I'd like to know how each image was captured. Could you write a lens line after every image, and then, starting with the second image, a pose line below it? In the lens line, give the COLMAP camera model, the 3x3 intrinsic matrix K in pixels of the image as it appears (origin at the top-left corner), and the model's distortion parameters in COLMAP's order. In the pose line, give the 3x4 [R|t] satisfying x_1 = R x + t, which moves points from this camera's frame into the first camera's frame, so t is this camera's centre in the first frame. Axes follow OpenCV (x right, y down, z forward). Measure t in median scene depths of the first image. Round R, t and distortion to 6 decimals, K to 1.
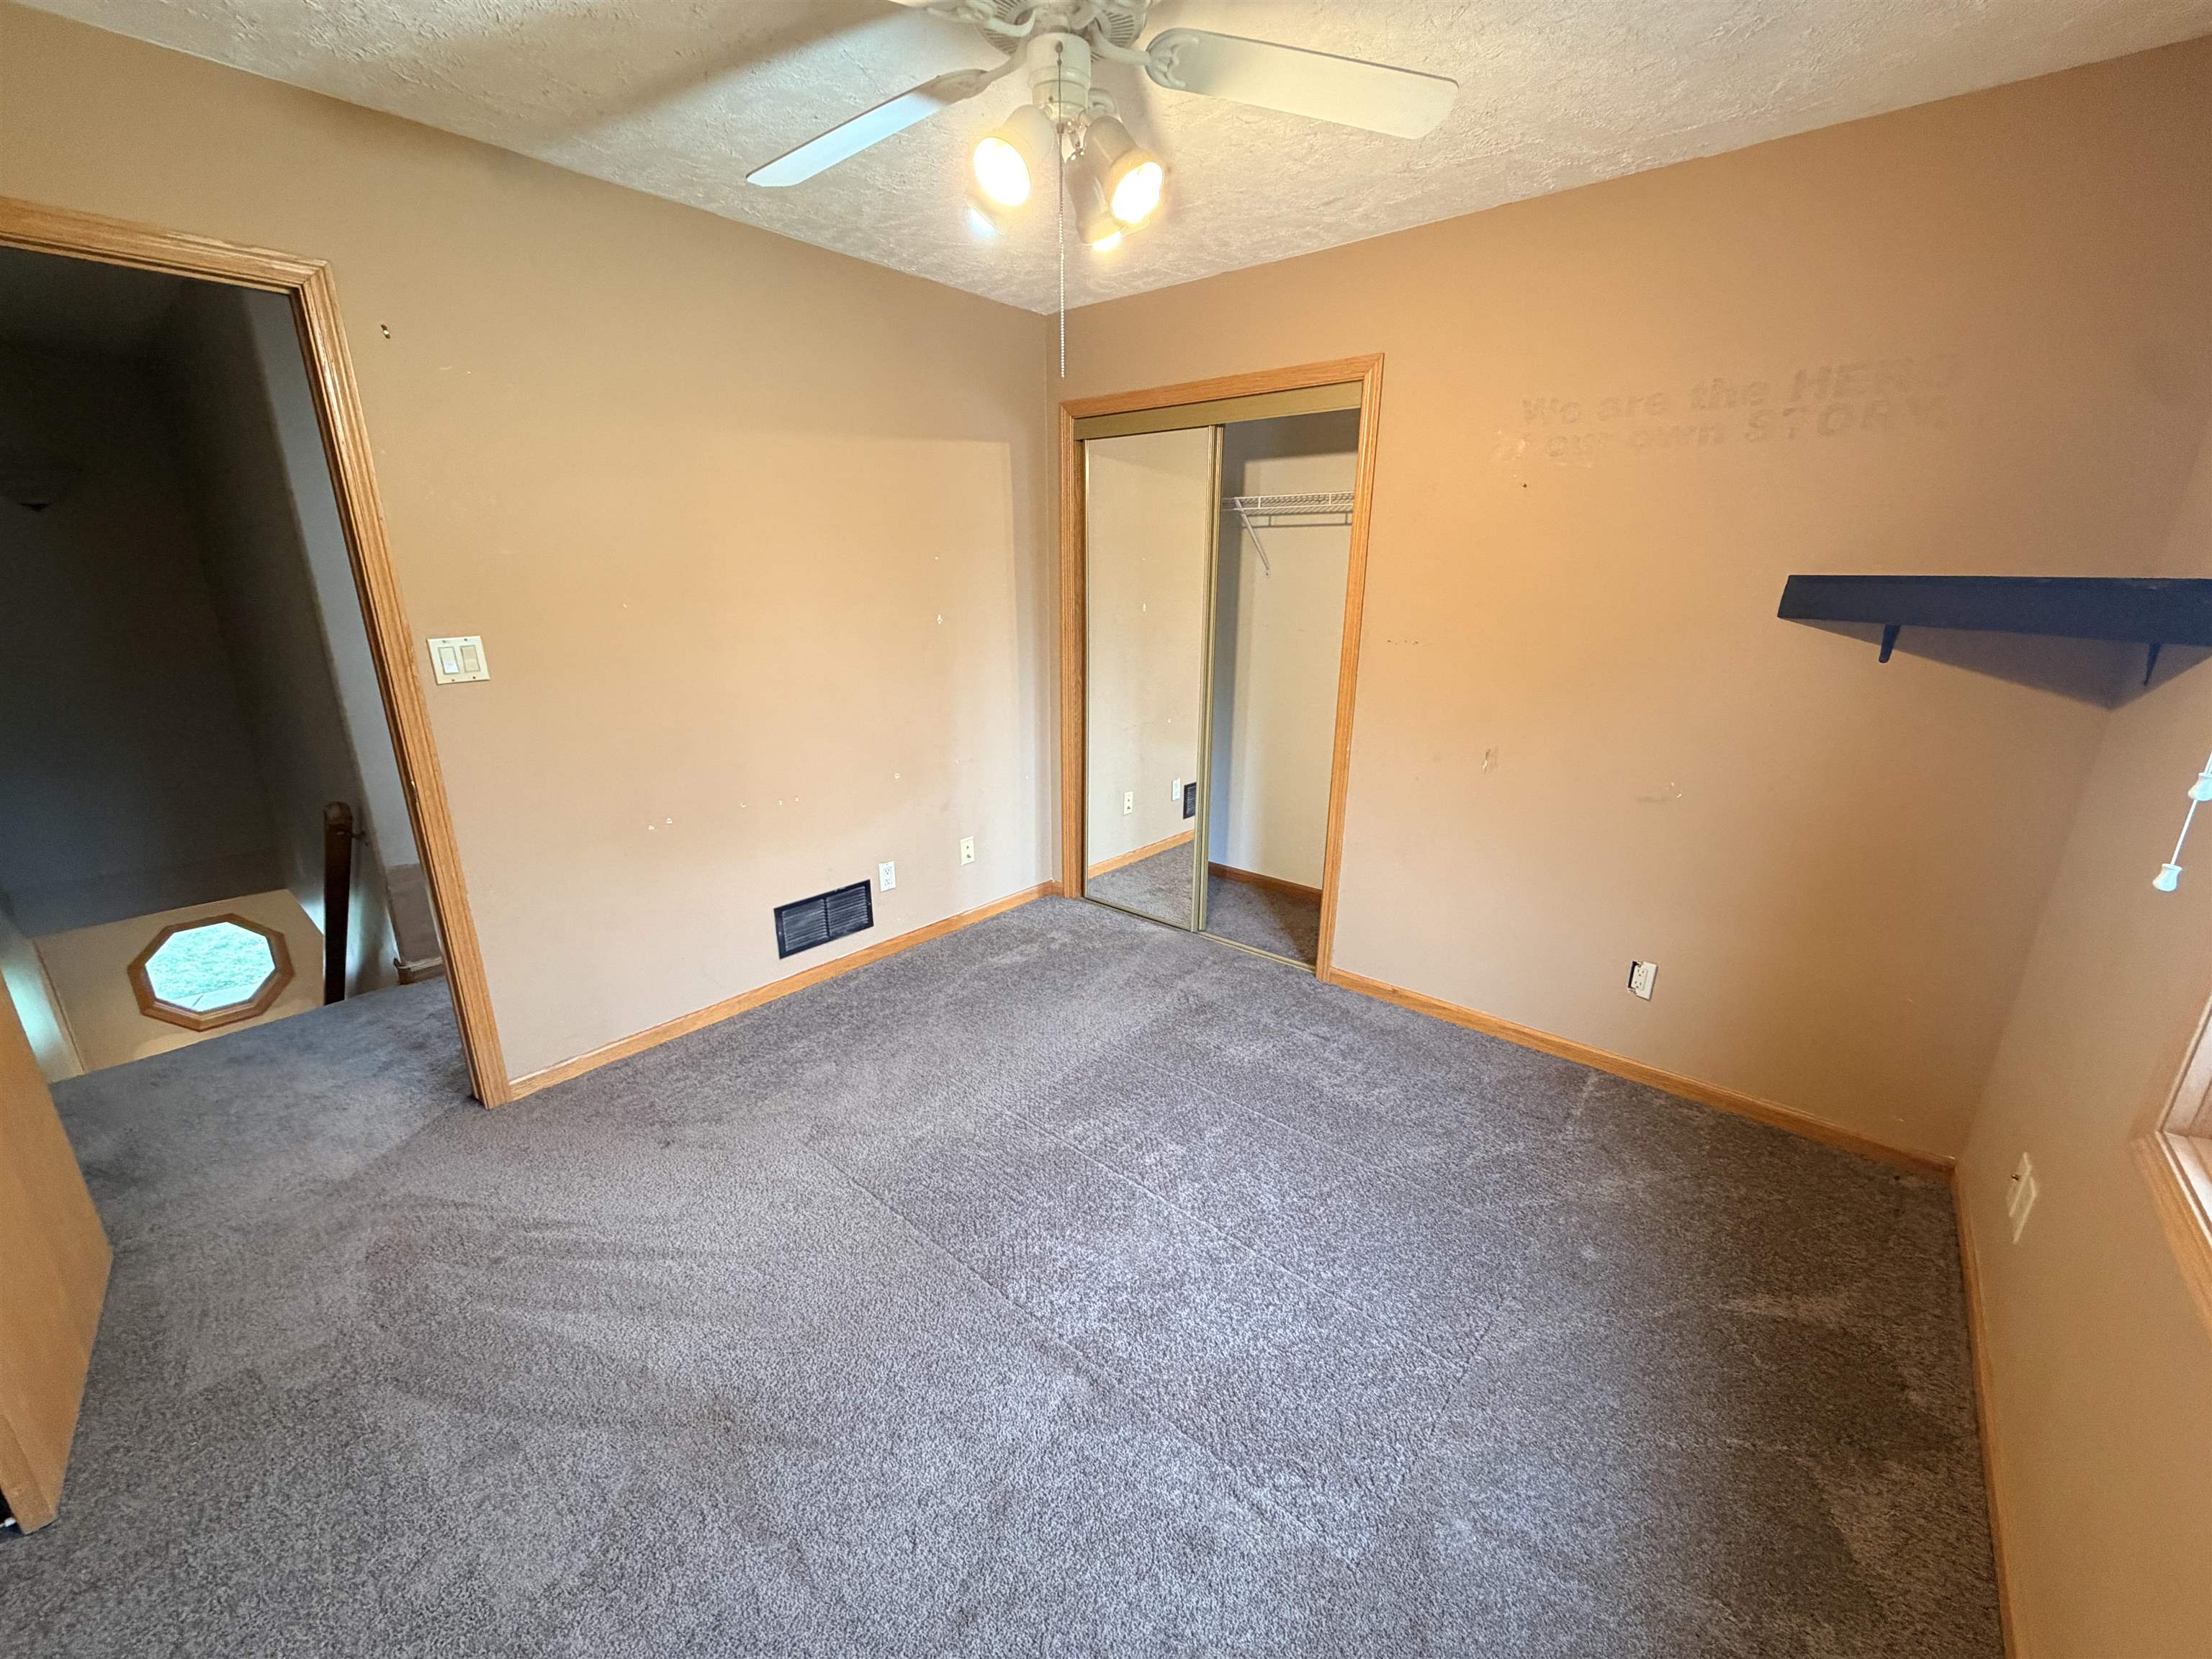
lens RADIAL K [[880.3, 0, 1082.5], [0, 880.3, 839.6], [0, 0, 1]] dist [0.002876, -0.000019]
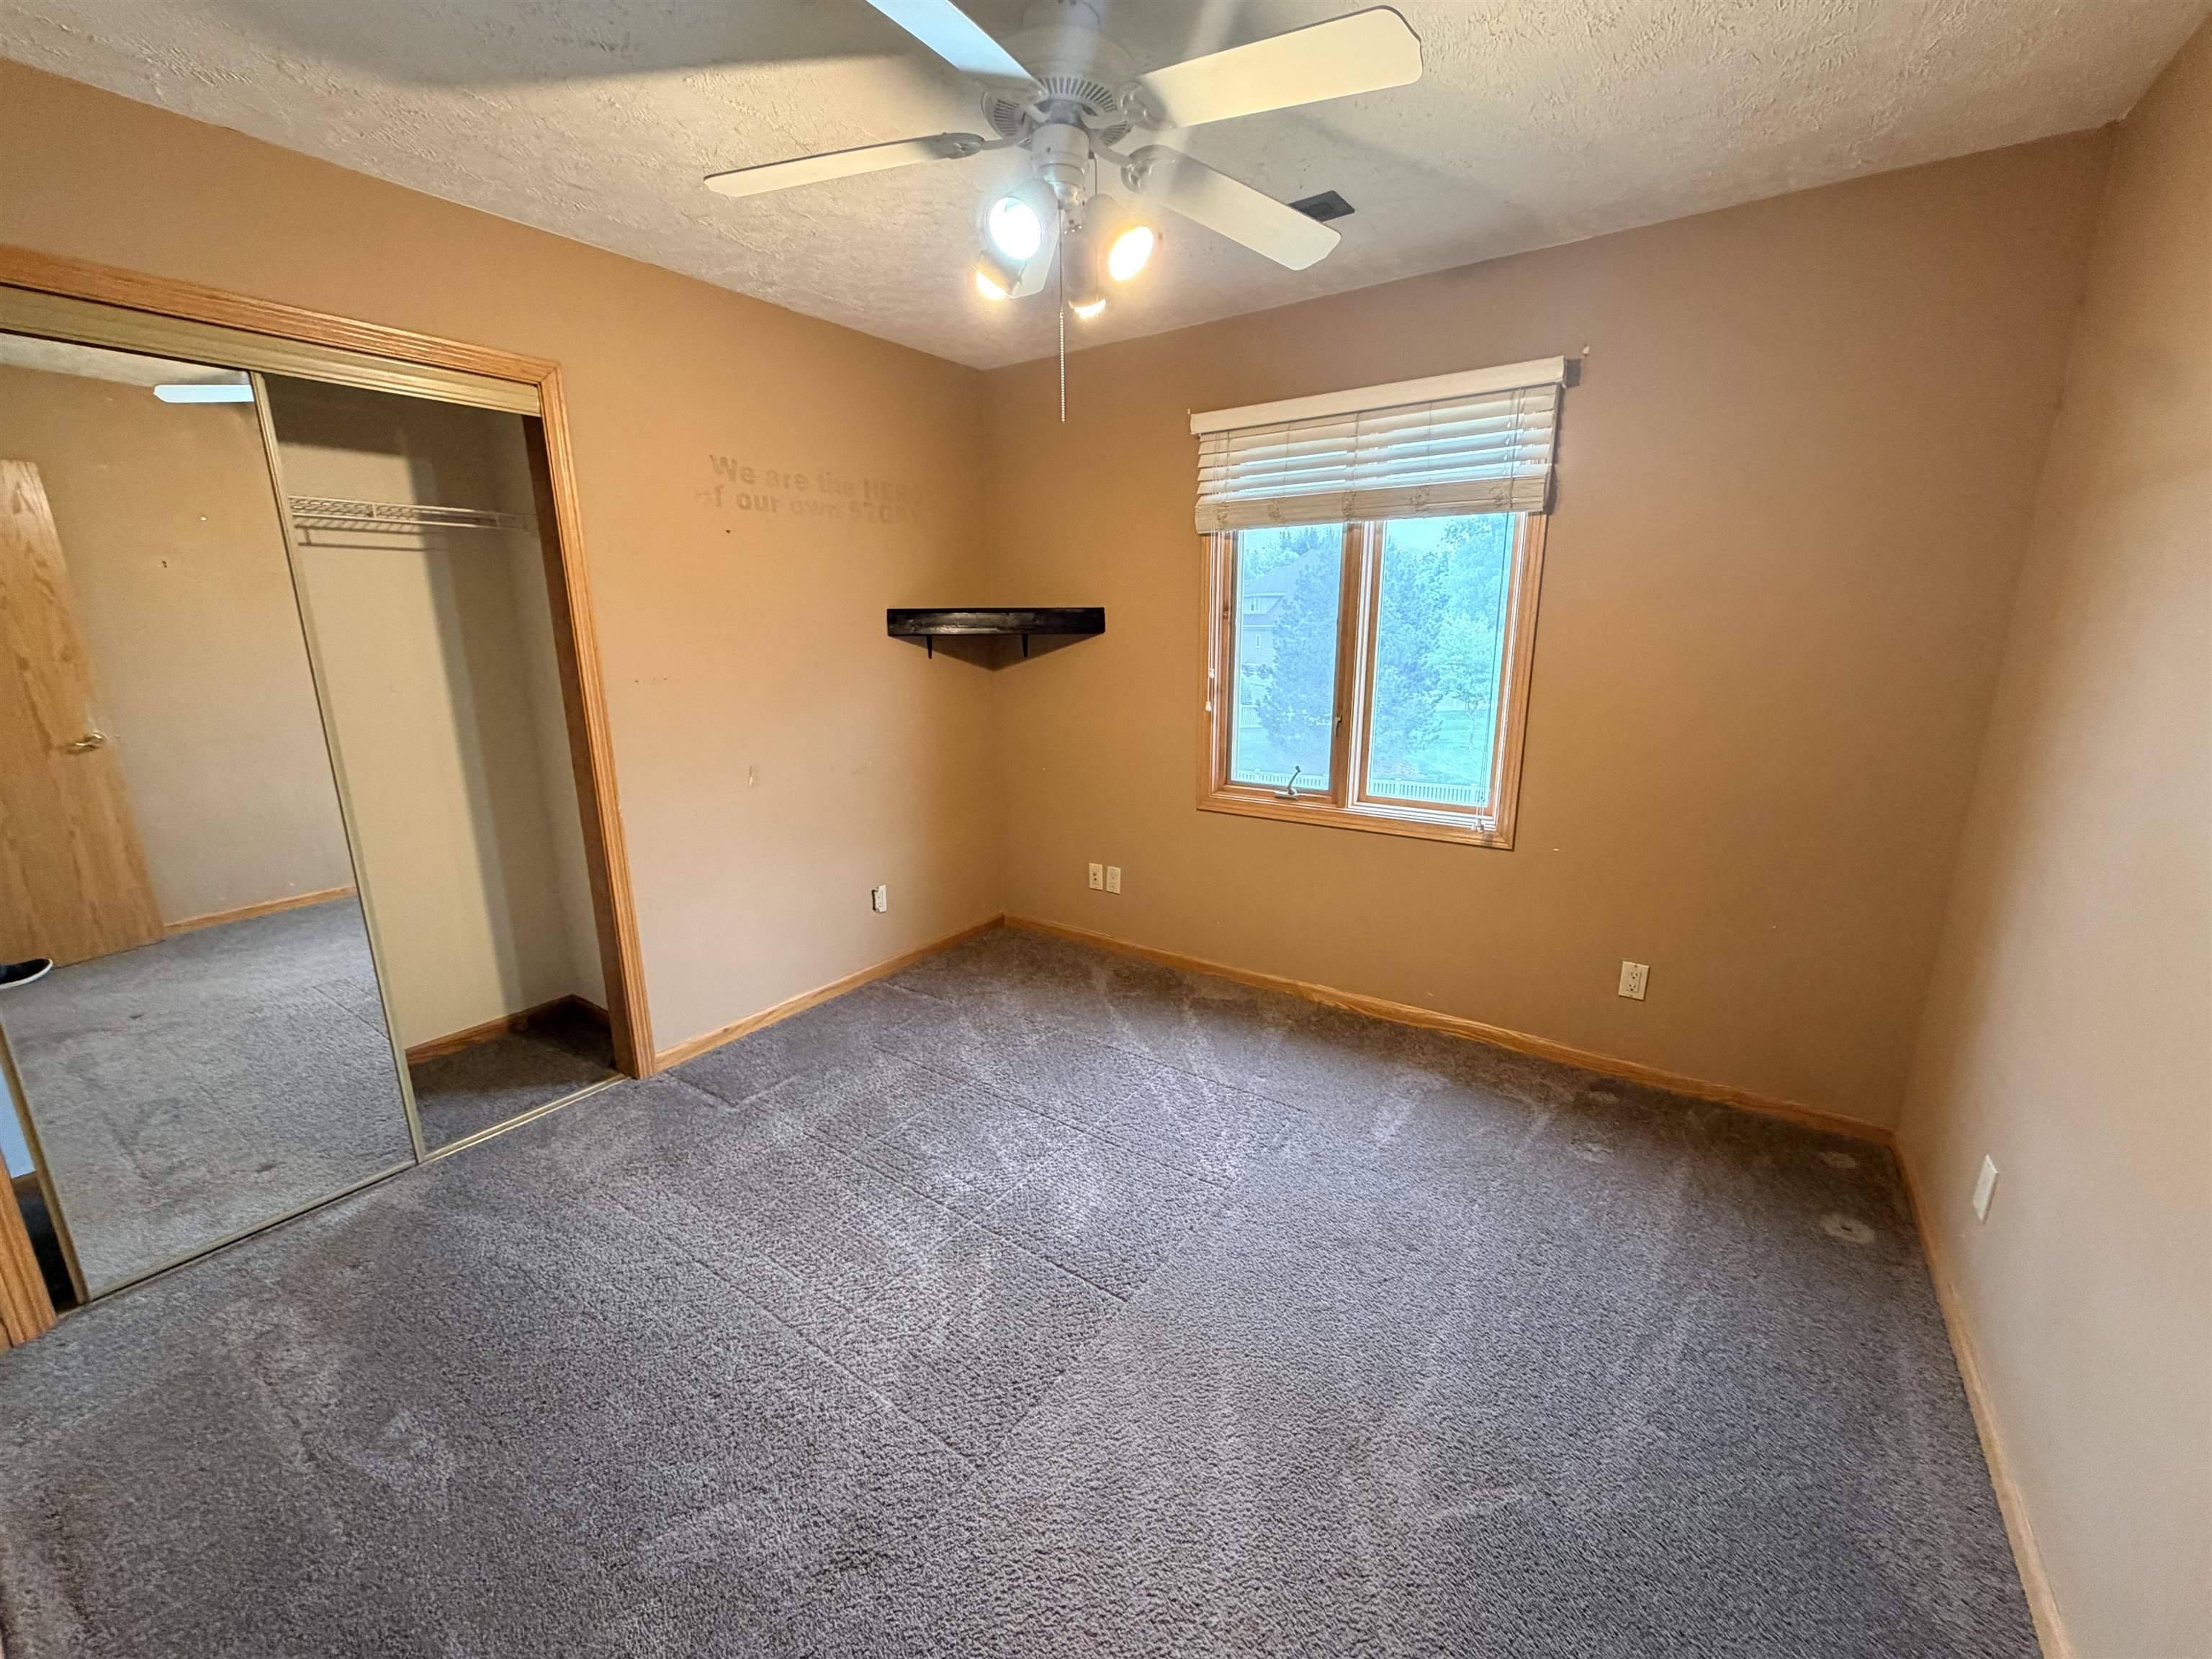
lens RADIAL K [[880.3, 0, 1109.0], [0, 880.3, 842.2], [0, 0, 1]] dist [0.002876, -0.000019]
pose [[-0.111805, -0.249206, 0.961975, -0.780111], [0.304244, 0.912974, 0.271872, -0.208343], [-0.946010, 0.323072, -0.026255, 0.735398]]
